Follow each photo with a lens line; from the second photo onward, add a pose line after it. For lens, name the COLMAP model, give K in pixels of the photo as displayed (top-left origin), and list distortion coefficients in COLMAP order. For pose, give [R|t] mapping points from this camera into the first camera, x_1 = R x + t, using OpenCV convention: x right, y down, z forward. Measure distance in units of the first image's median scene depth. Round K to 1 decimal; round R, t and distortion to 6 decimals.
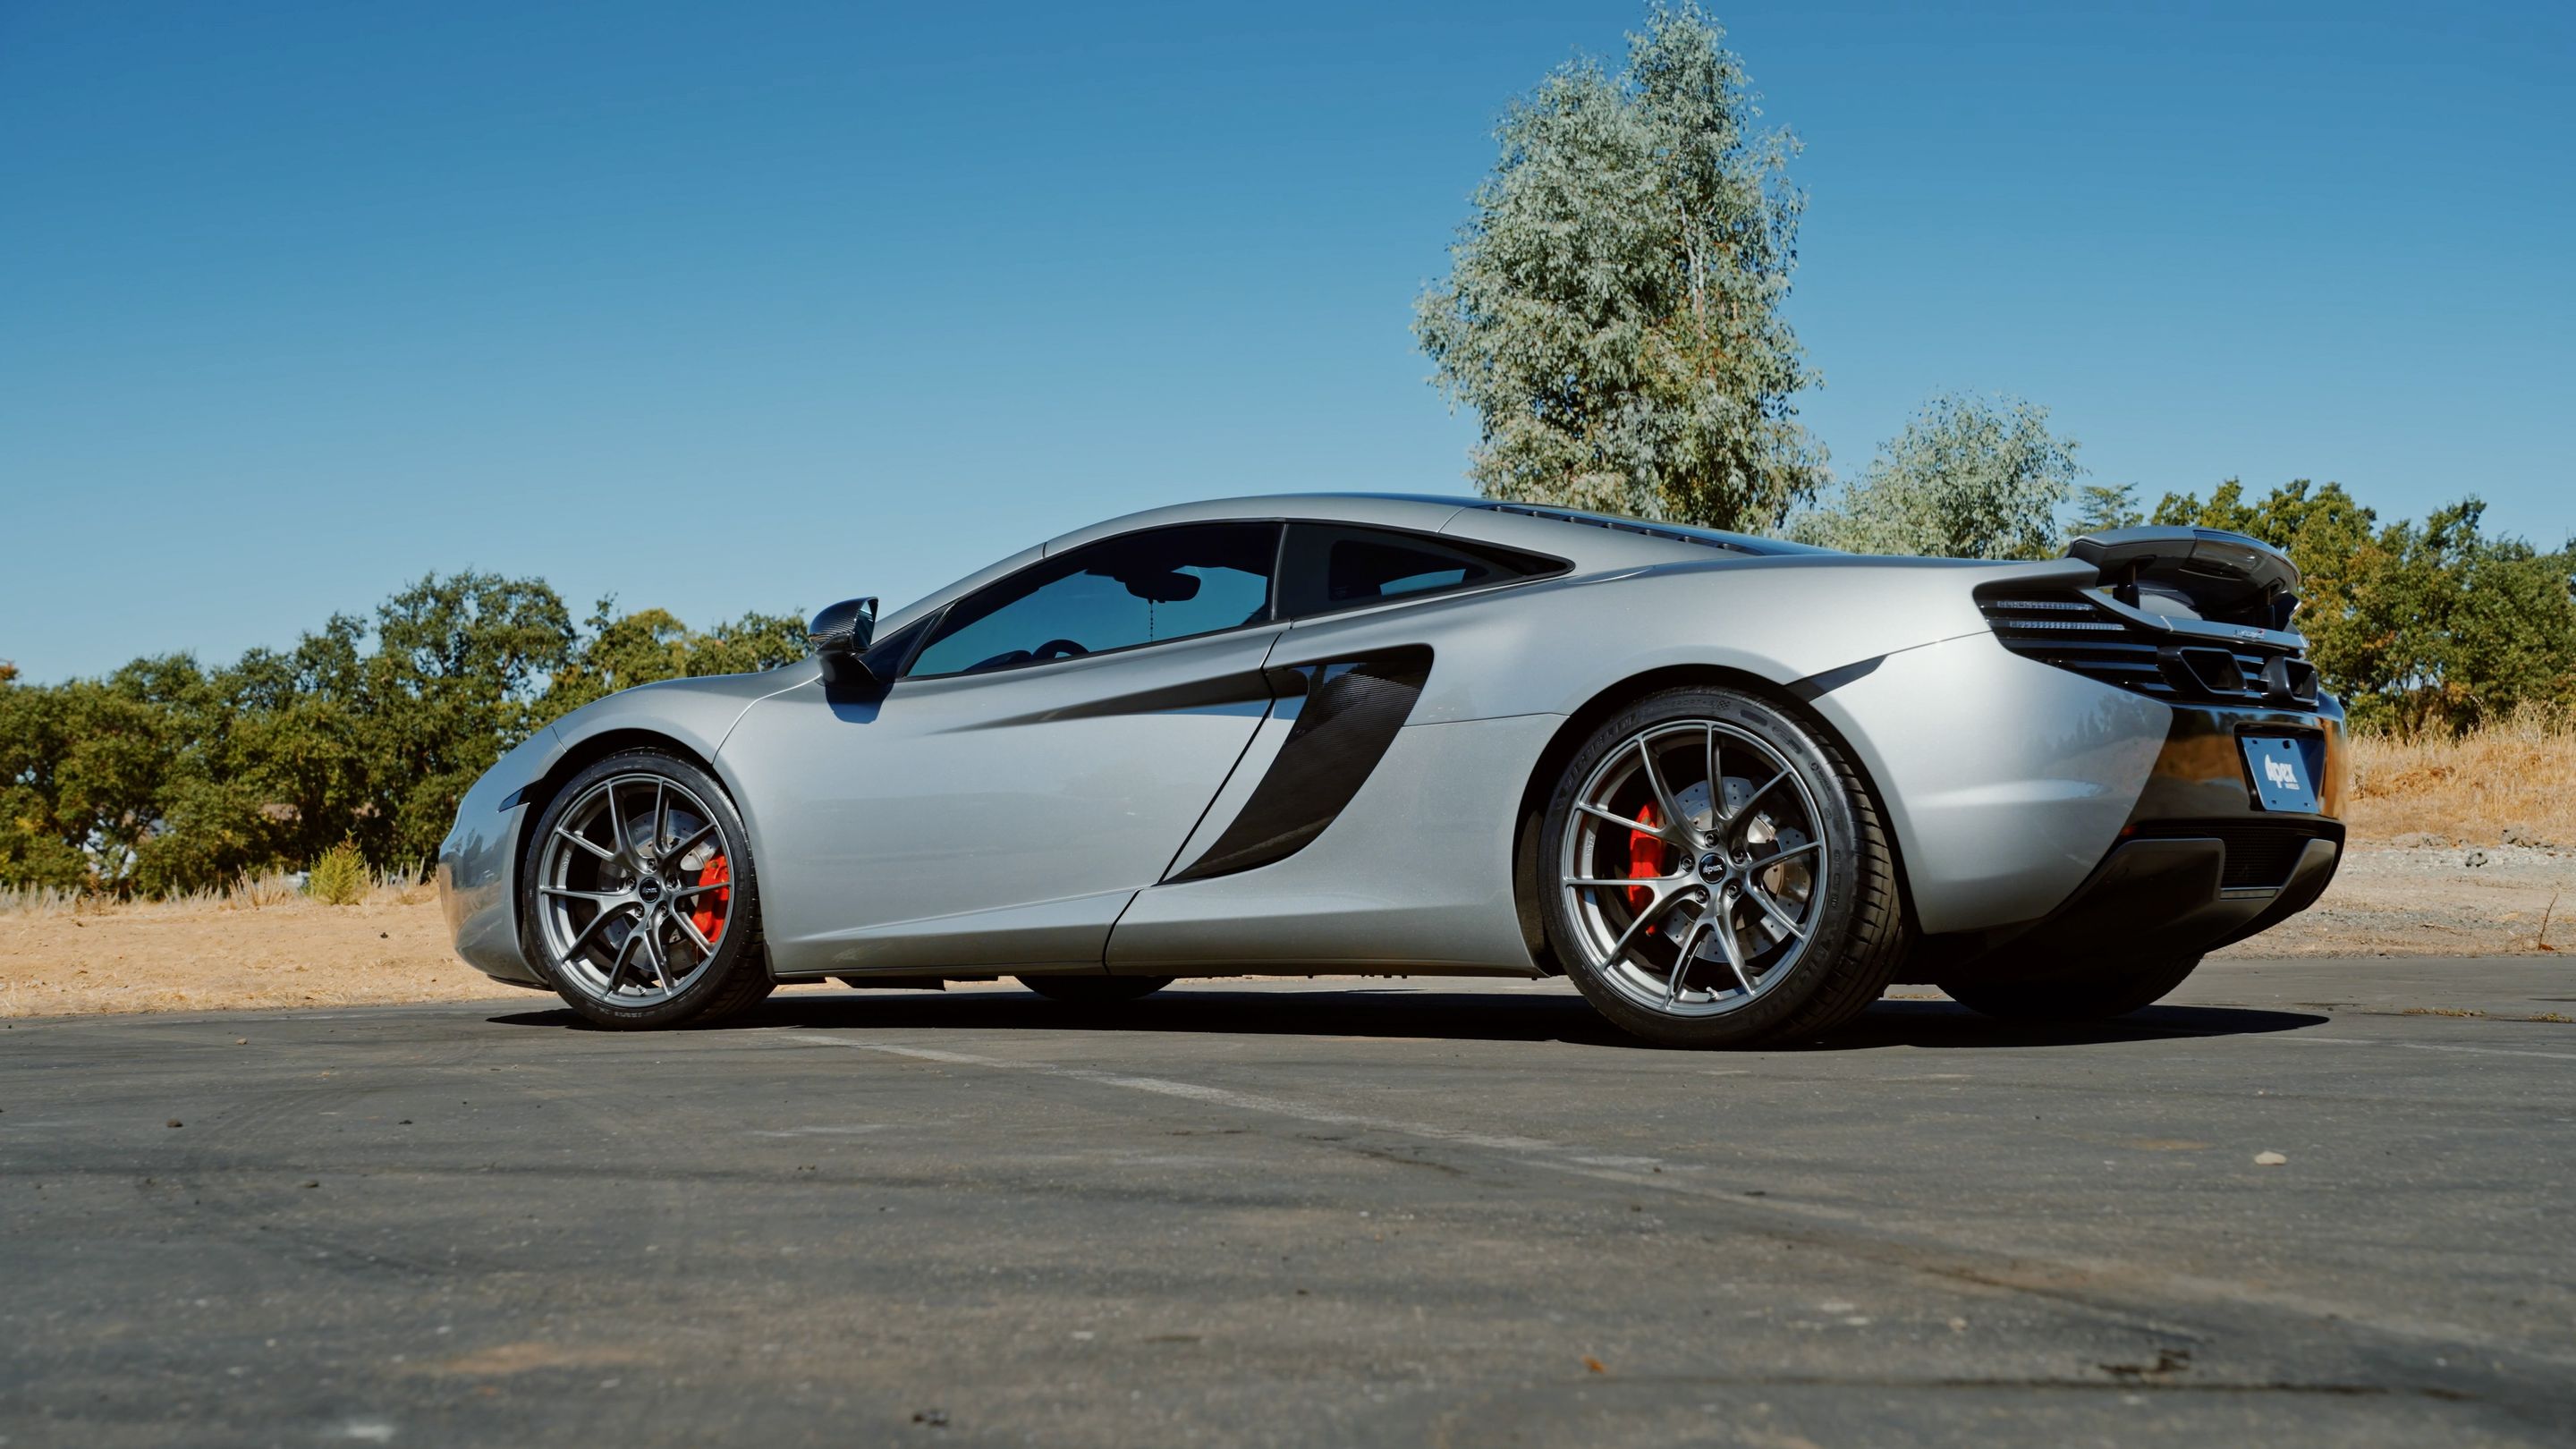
lens RADIAL K [[3906.3, 0, 1307.0], [0, 3906.3, 744.8], [0, 0, 1]] dist [0.314958, 0.219850]
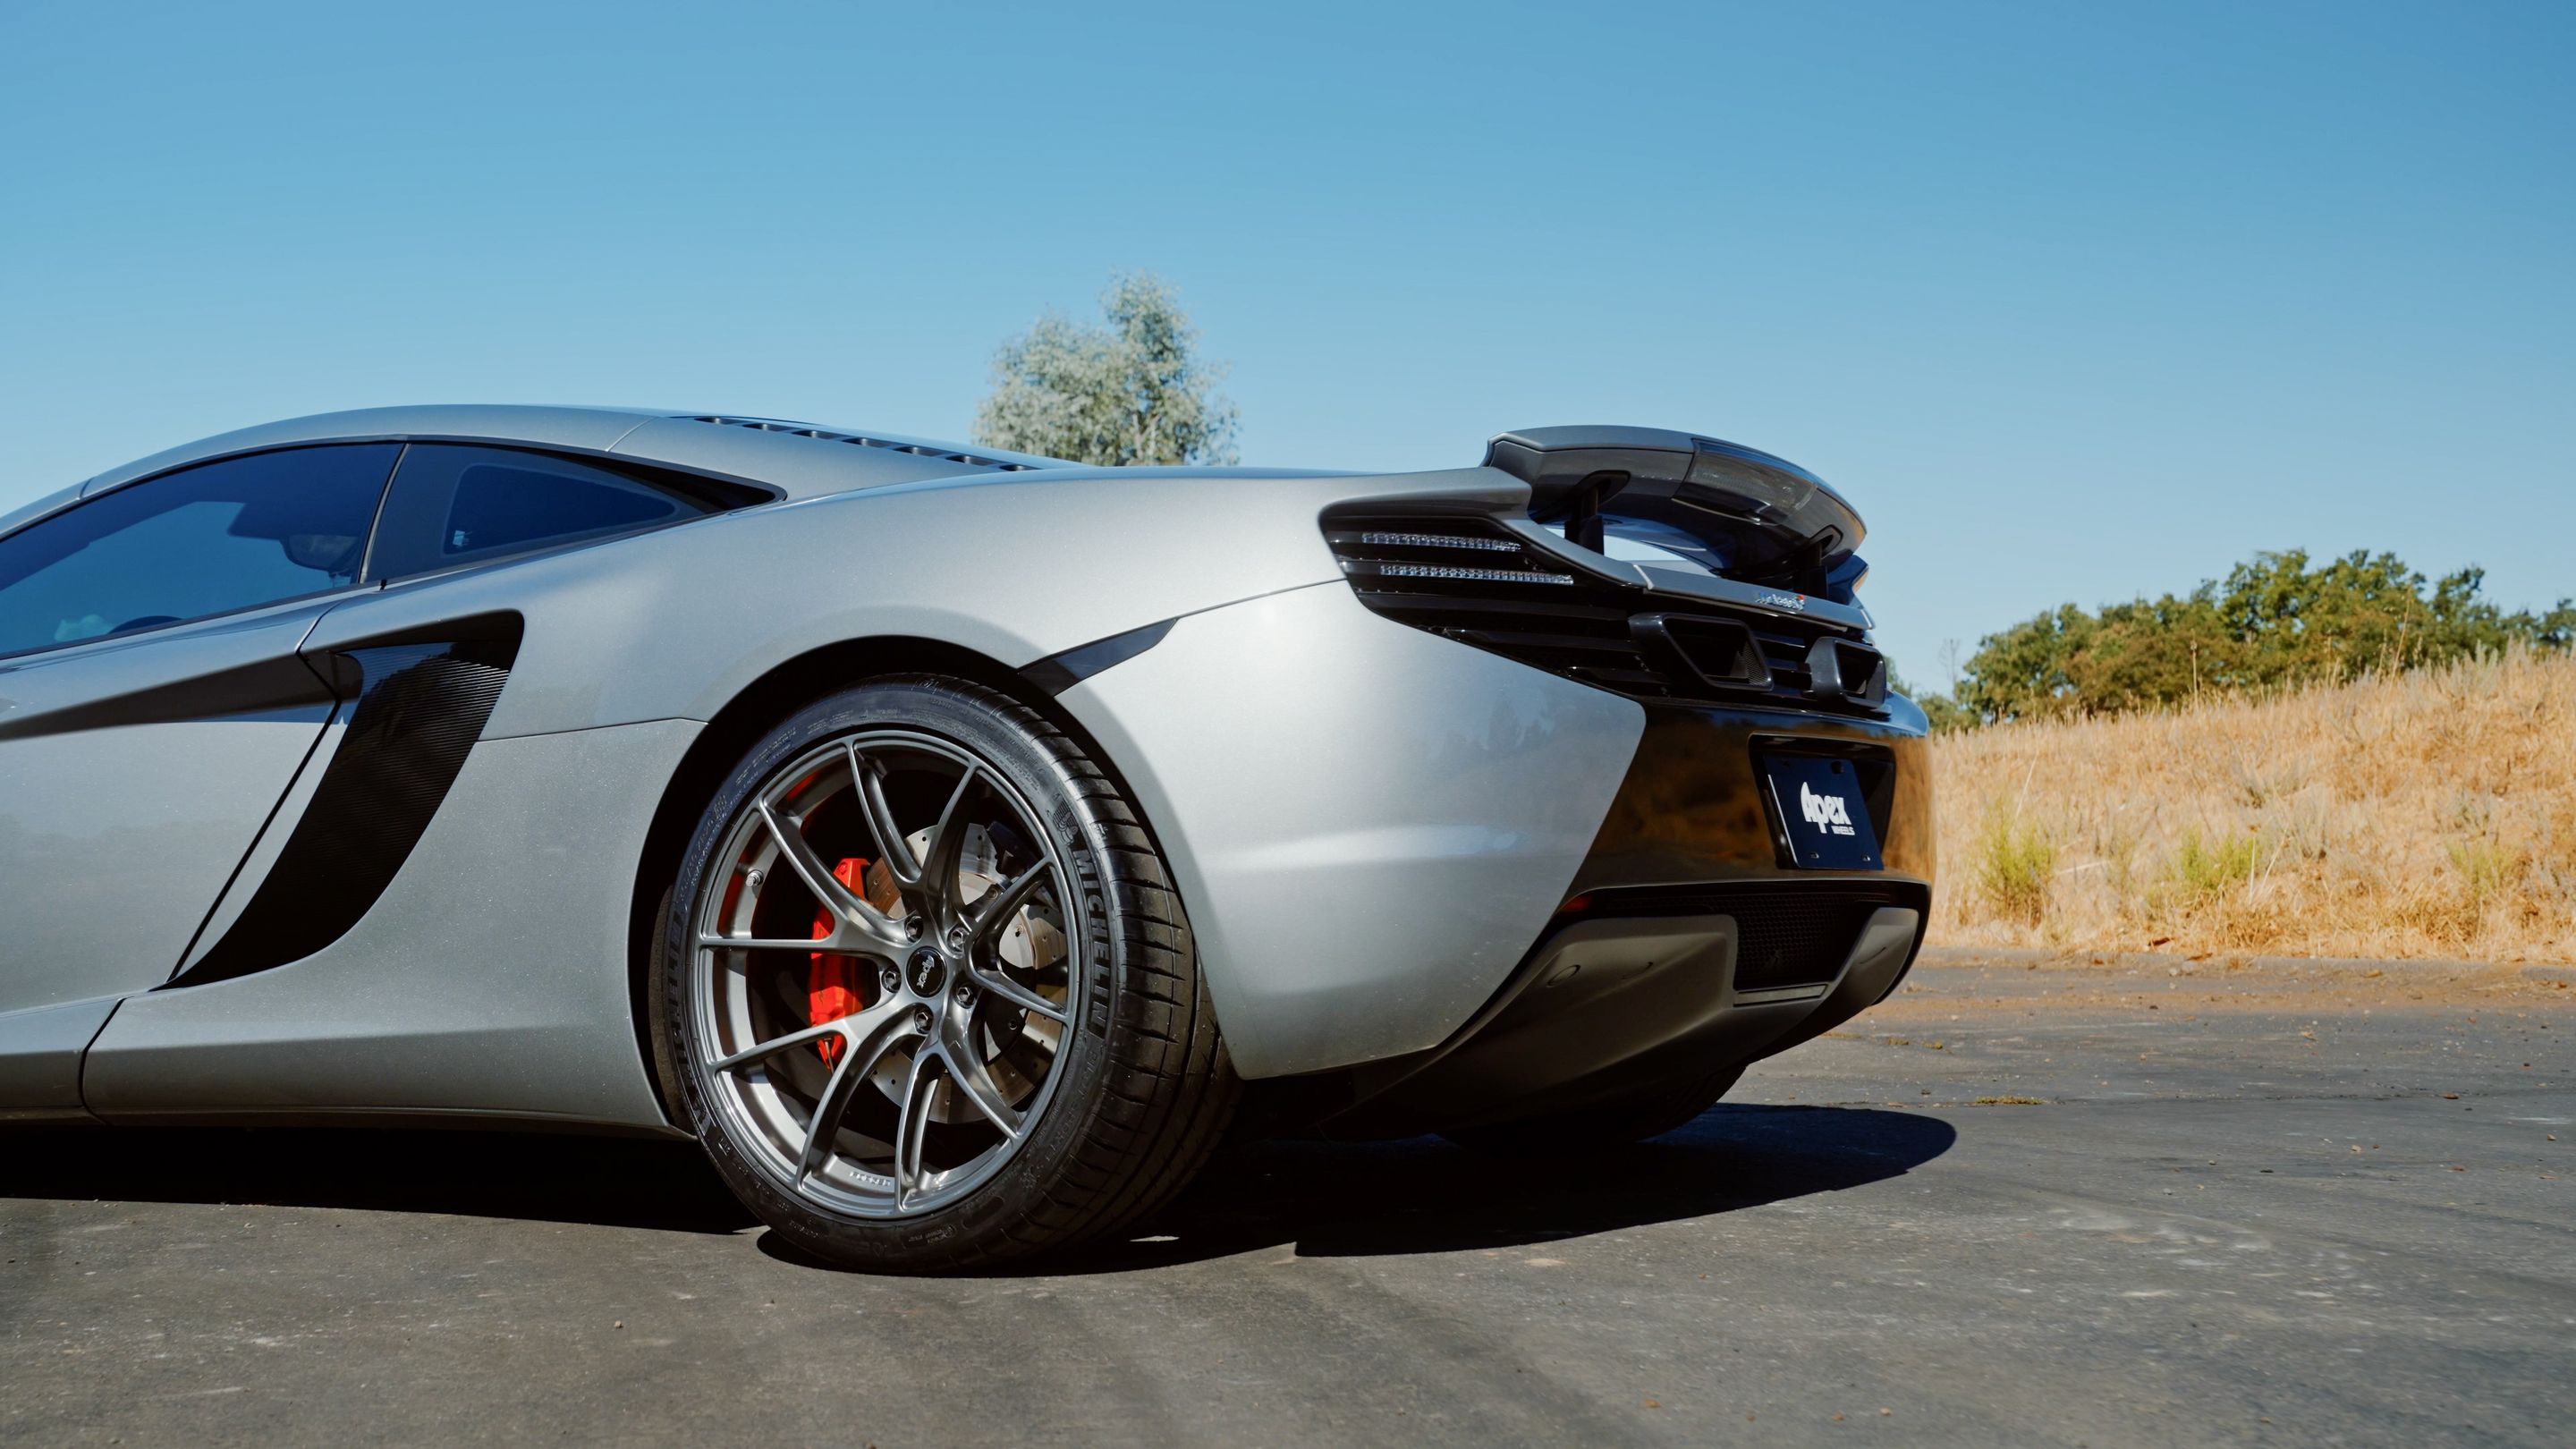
lens RADIAL K [[3906.3, 0, 1307.0], [0, 3906.3, 744.8], [0, 0, 1]] dist [0.314958, 0.219850]
pose [[0.997100, -0.000703, 0.076093, 0.114078], [0.001408, 0.999957, -0.009208, 0.002159], [-0.076083, 0.009289, 0.997058, 0.372793]]
